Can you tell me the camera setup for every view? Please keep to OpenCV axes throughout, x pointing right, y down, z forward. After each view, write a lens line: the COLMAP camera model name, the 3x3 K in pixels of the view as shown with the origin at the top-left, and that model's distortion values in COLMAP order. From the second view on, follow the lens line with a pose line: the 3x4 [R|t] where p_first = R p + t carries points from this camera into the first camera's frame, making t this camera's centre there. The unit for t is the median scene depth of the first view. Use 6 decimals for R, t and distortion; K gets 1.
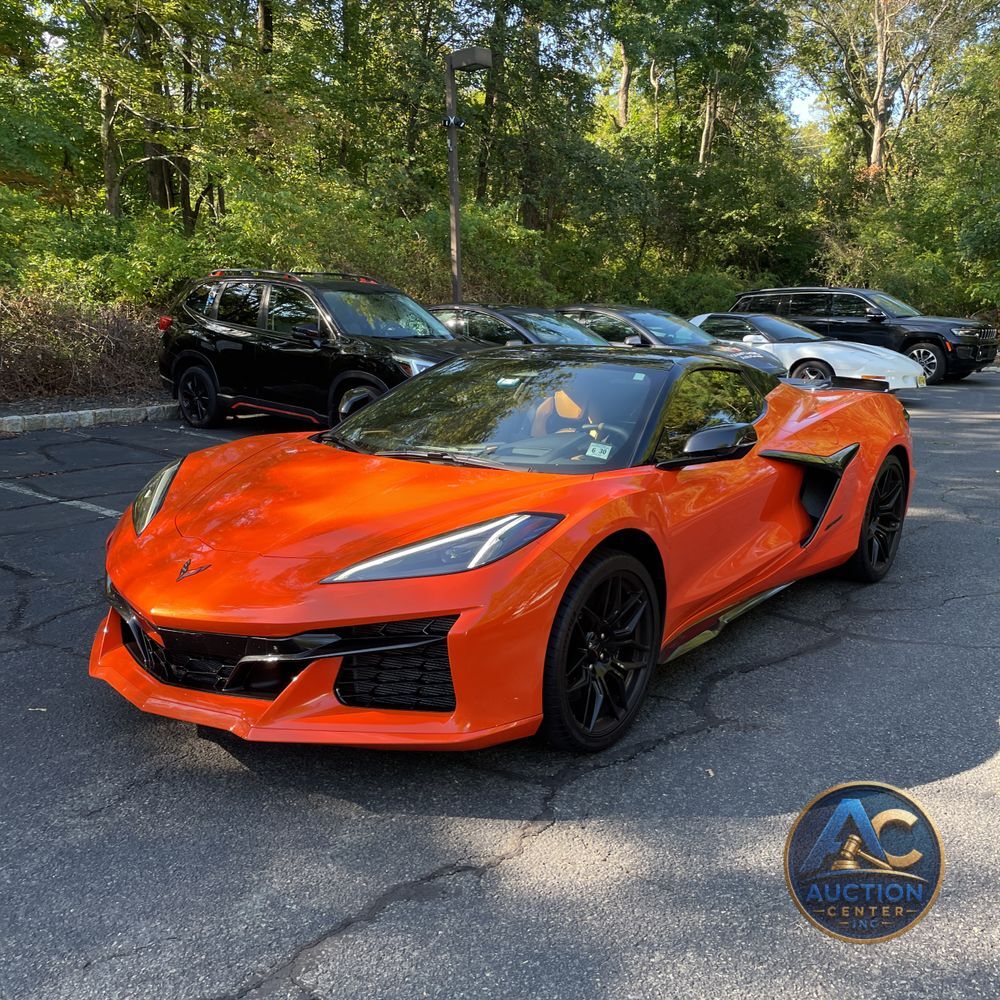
lens RADIAL K [[1044.7, 0, 502.5], [0, 1044.7, 500.2], [0, 0, 1]] dist [0.106009, -0.149988]
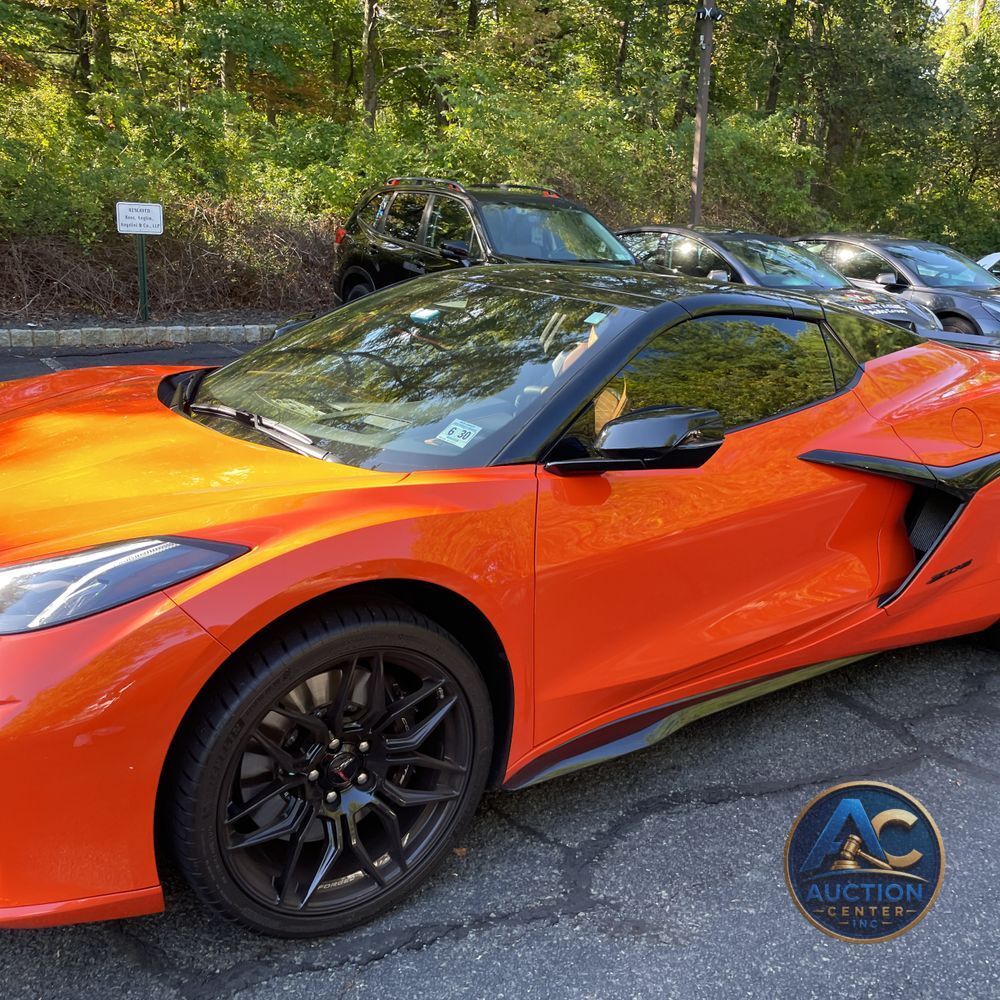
lens RADIAL K [[1044.7, 0, 502.5], [0, 1044.7, 500.2], [0, 0, 1]] dist [0.106009, -0.149988]
pose [[0.955292, 0.108455, -0.275052, 0.104763], [-0.091114, 0.993005, 0.075099, -0.020290], [0.281273, -0.046680, 0.958492, 0.146712]]
